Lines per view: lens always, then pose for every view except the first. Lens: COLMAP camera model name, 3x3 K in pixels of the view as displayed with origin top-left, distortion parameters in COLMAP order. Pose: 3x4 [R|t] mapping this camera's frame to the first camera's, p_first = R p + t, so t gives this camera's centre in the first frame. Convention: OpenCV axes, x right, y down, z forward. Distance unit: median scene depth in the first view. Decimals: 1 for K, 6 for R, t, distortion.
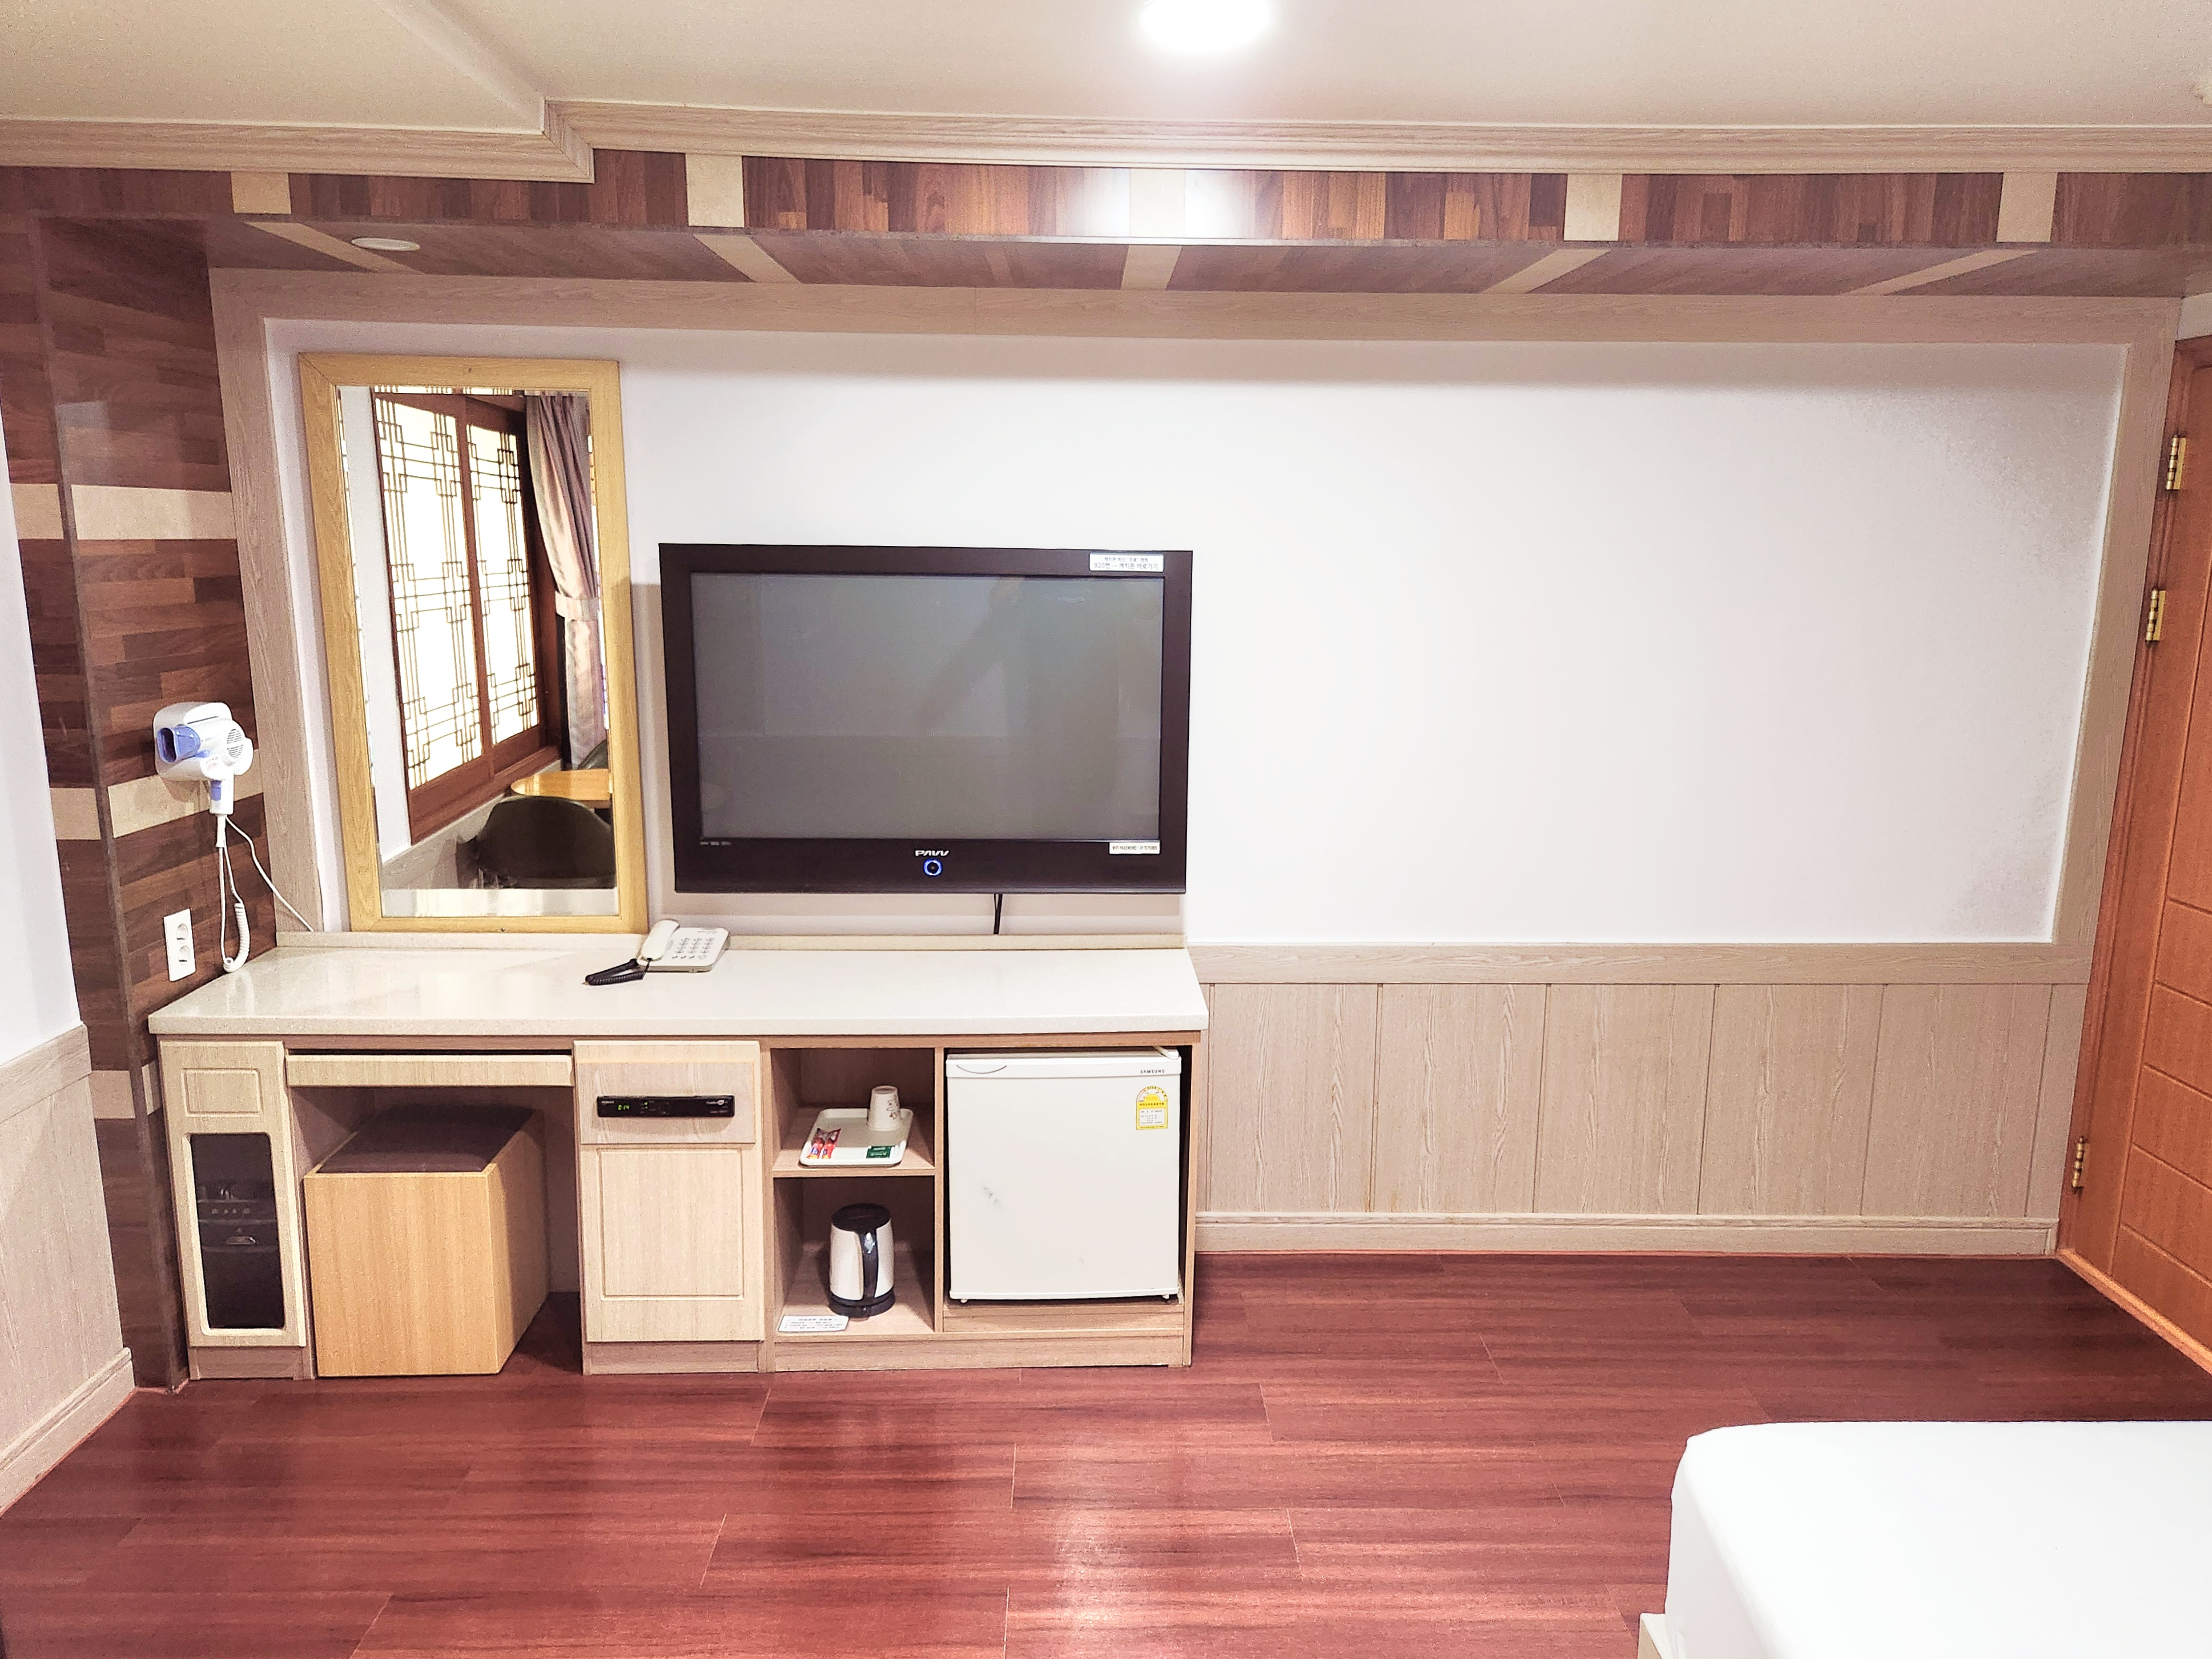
lens RADIAL K [[1513.0, 0, 1095.3], [0, 1513.0, 829.9], [0, 0, 1]] dist [0.049552, -0.026204]
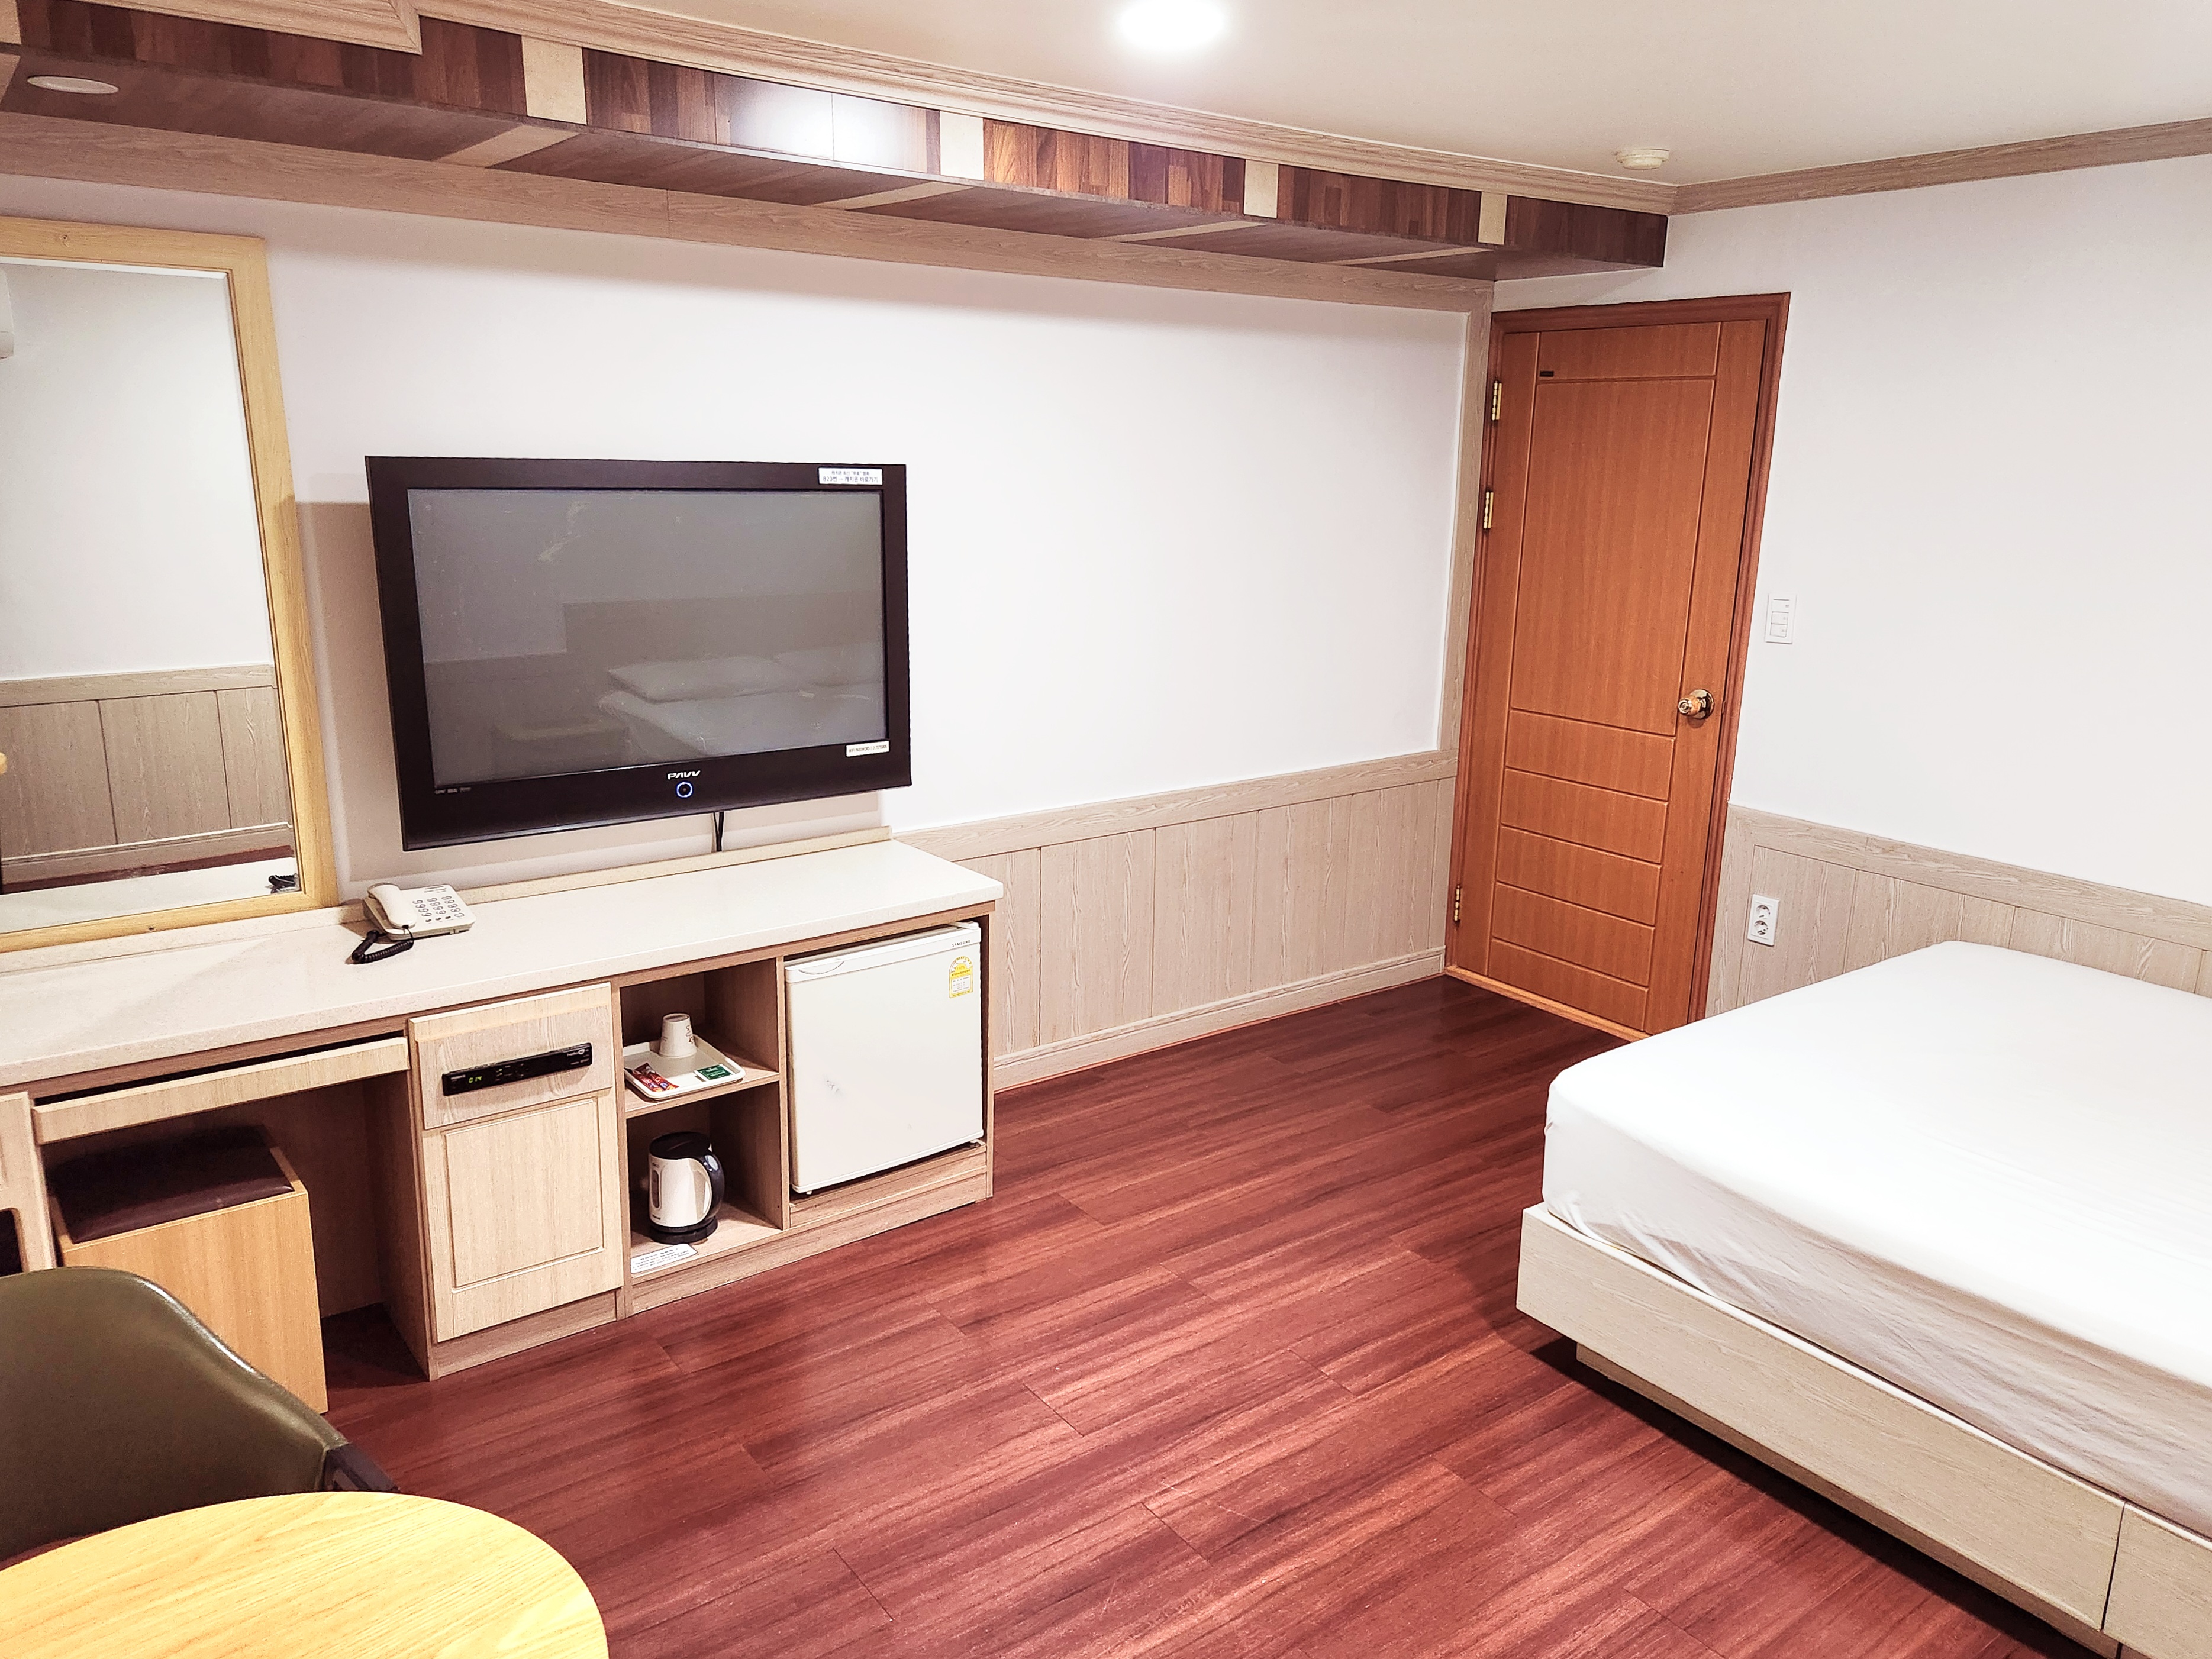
lens RADIAL K [[1567.7, 0, 1102.3], [0, 1567.7, 838.2], [0, 0, 1]] dist [0.054657, -0.026598]
pose [[0.818632, -0.137088, 0.557717, -0.493997], [0.101127, 0.990329, 0.094988, -0.014734], [-0.565344, -0.021360, 0.824578, -0.003347]]
